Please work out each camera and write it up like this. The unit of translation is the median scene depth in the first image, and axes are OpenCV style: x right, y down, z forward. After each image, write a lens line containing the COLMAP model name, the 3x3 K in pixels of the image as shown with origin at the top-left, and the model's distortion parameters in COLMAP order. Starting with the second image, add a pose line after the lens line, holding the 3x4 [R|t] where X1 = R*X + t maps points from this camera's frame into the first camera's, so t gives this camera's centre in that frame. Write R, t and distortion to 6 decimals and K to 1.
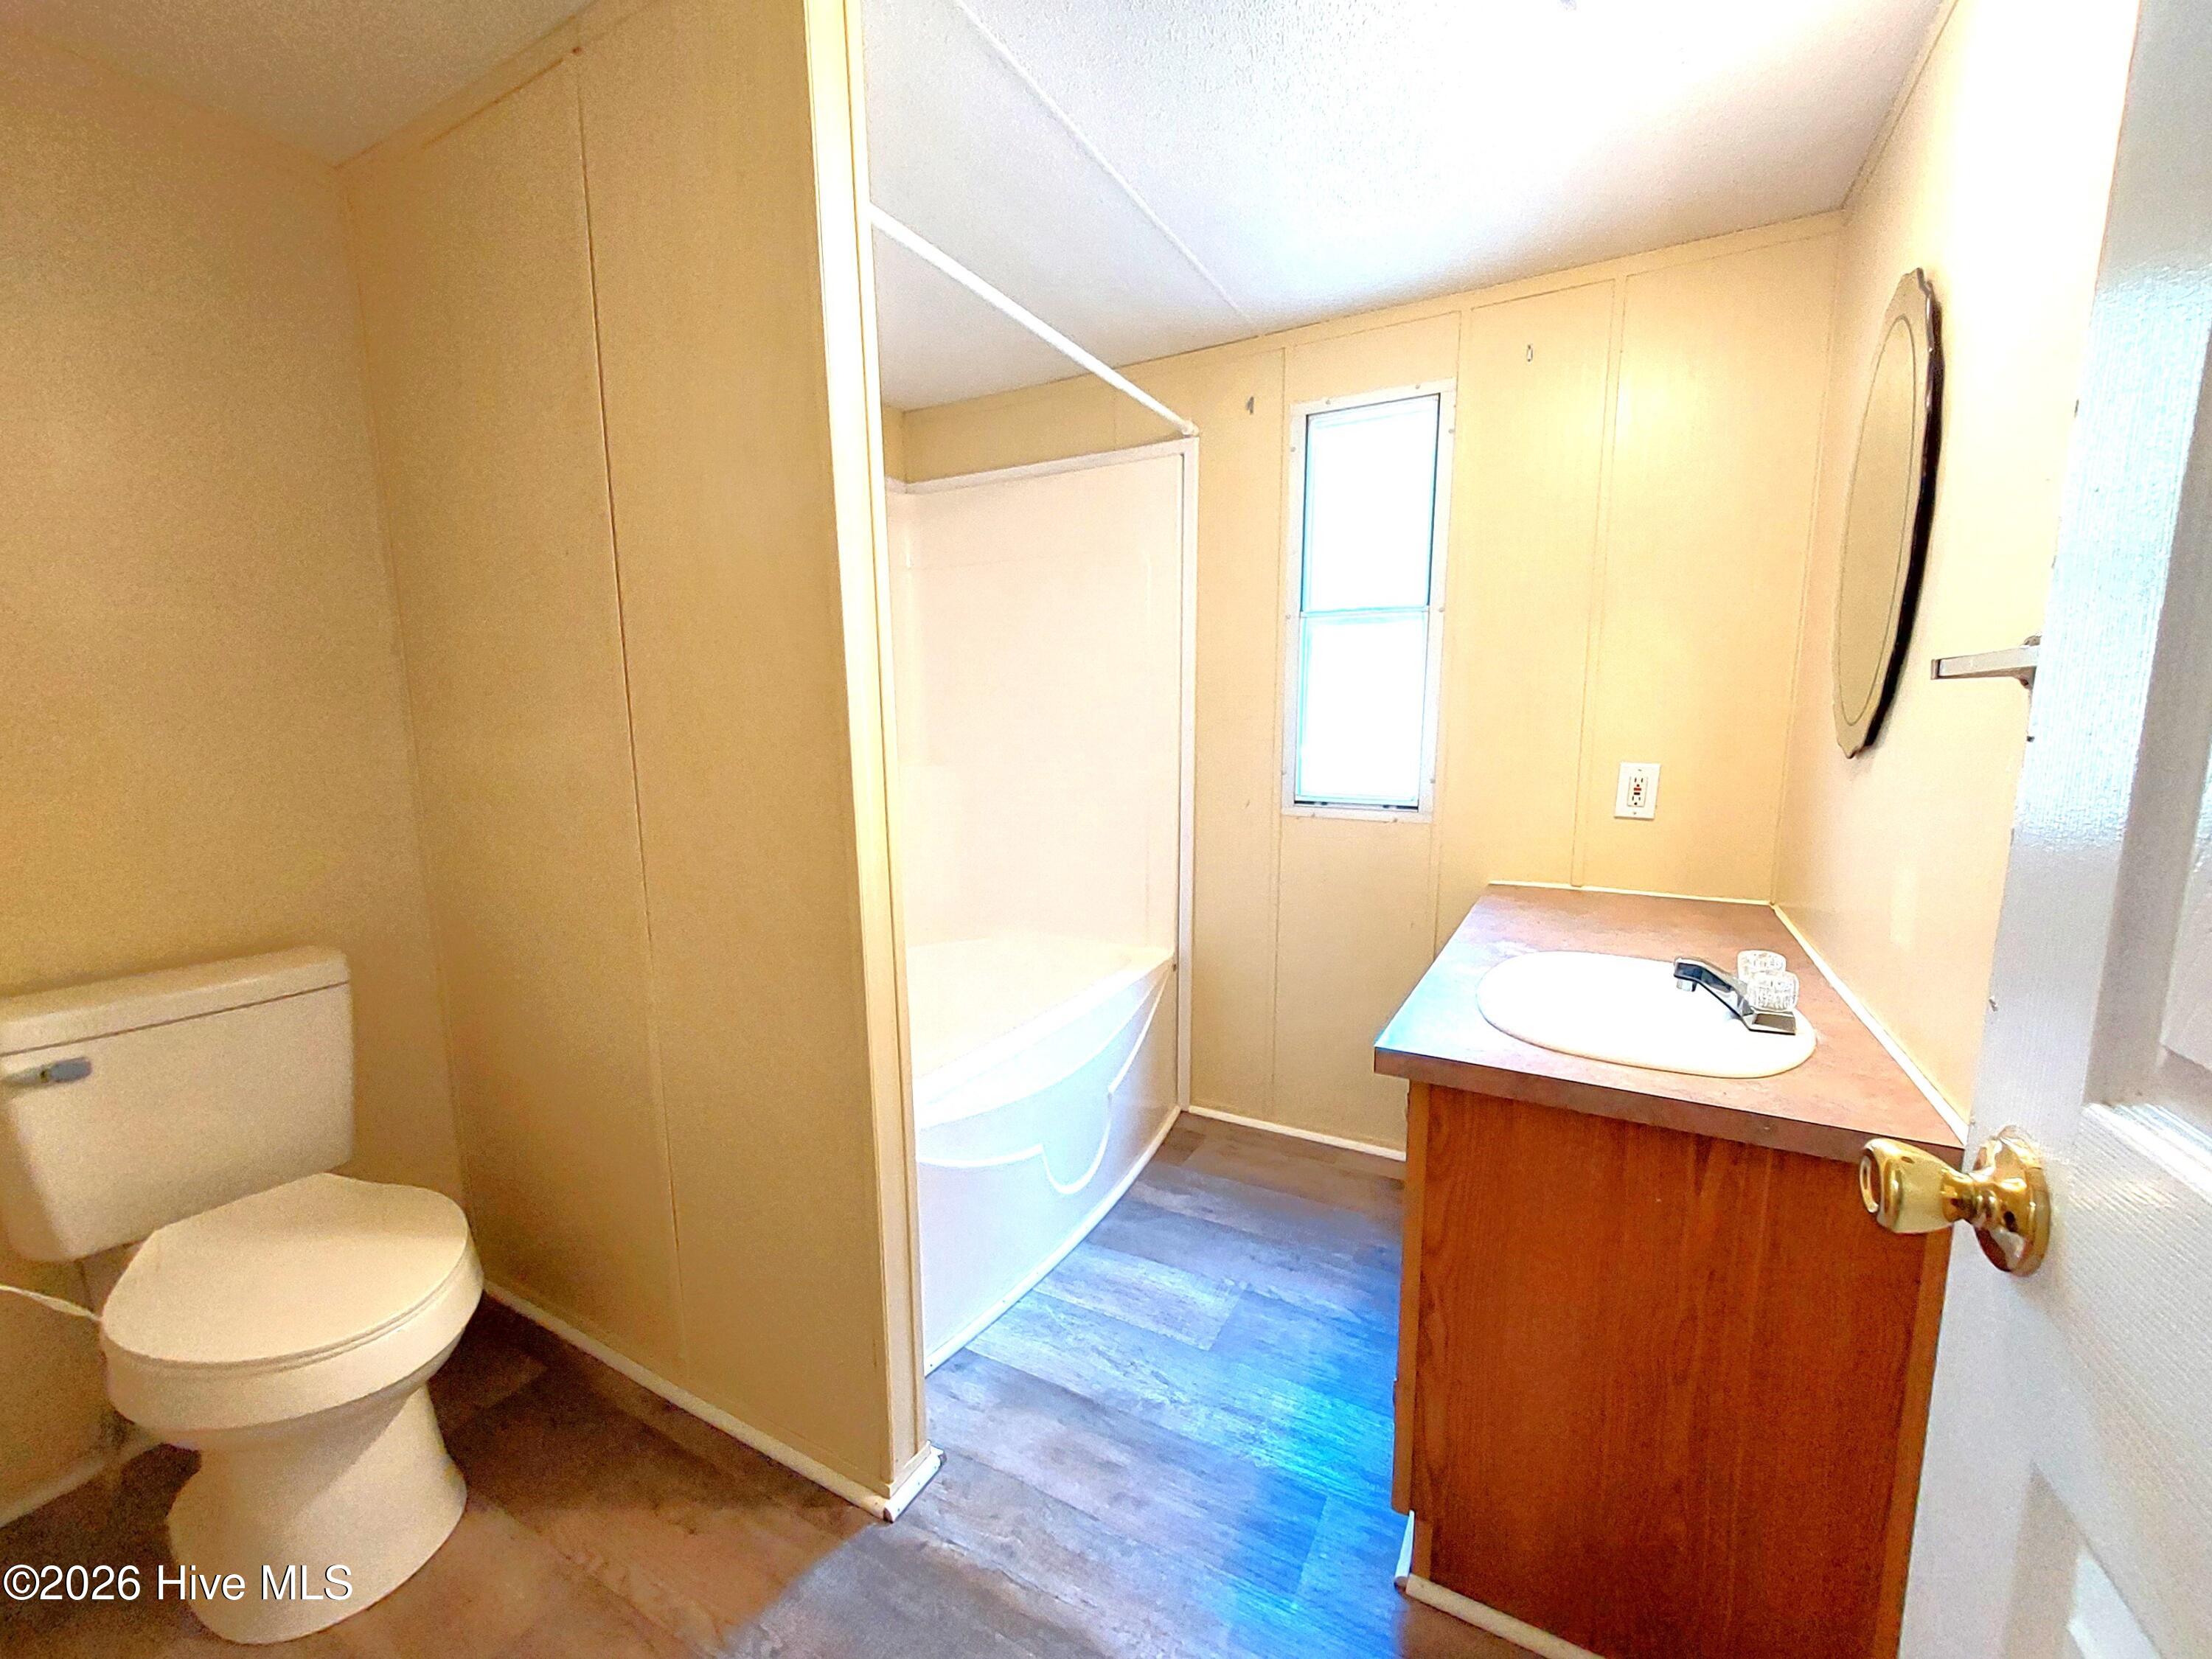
lens RADIAL K [[902.5, 0, 1113.7], [0, 902.5, 839.9], [0, 0, 1]] dist [0.002498, 0.000191]
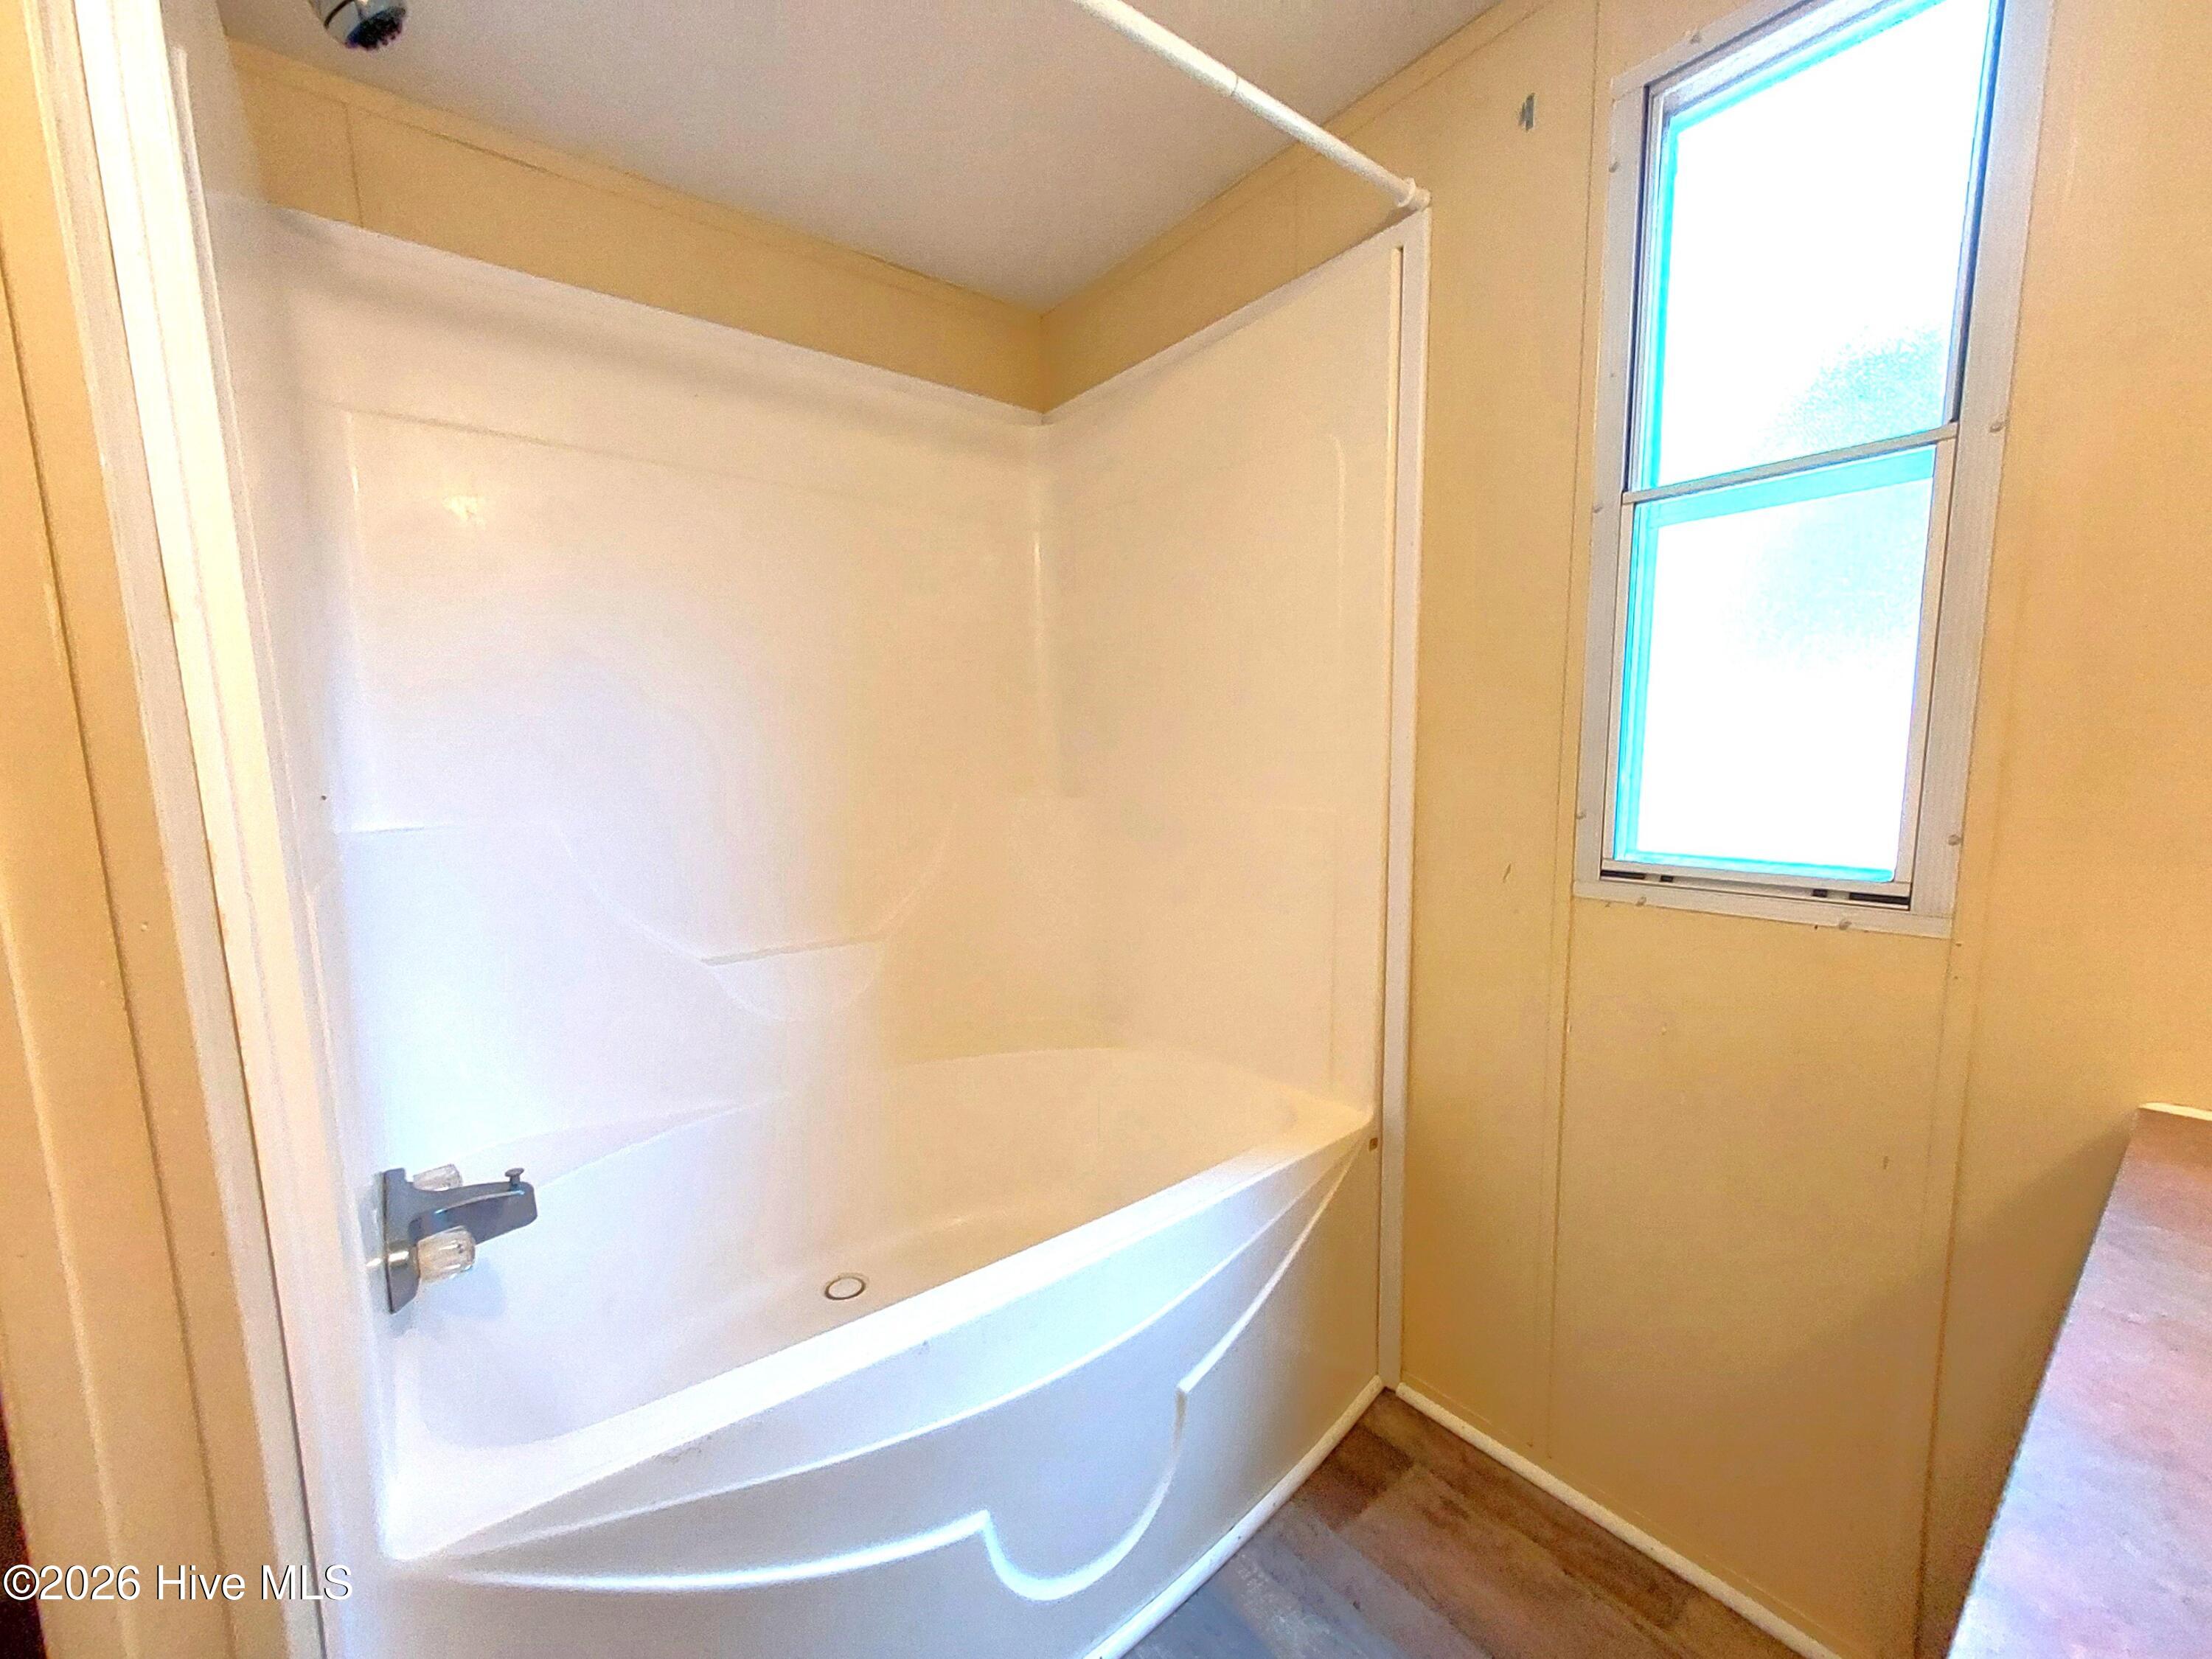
lens RADIAL K [[902.5, 0, 1113.7], [0, 902.5, 839.9], [0, 0, 1]] dist [0.002498, 0.000191]
pose [[0.928186, 0.040627, -0.369892, 0.133842], [-0.059144, 0.997493, -0.038853, -0.024649], [0.367387, 0.057940, 0.928262, 0.428902]]
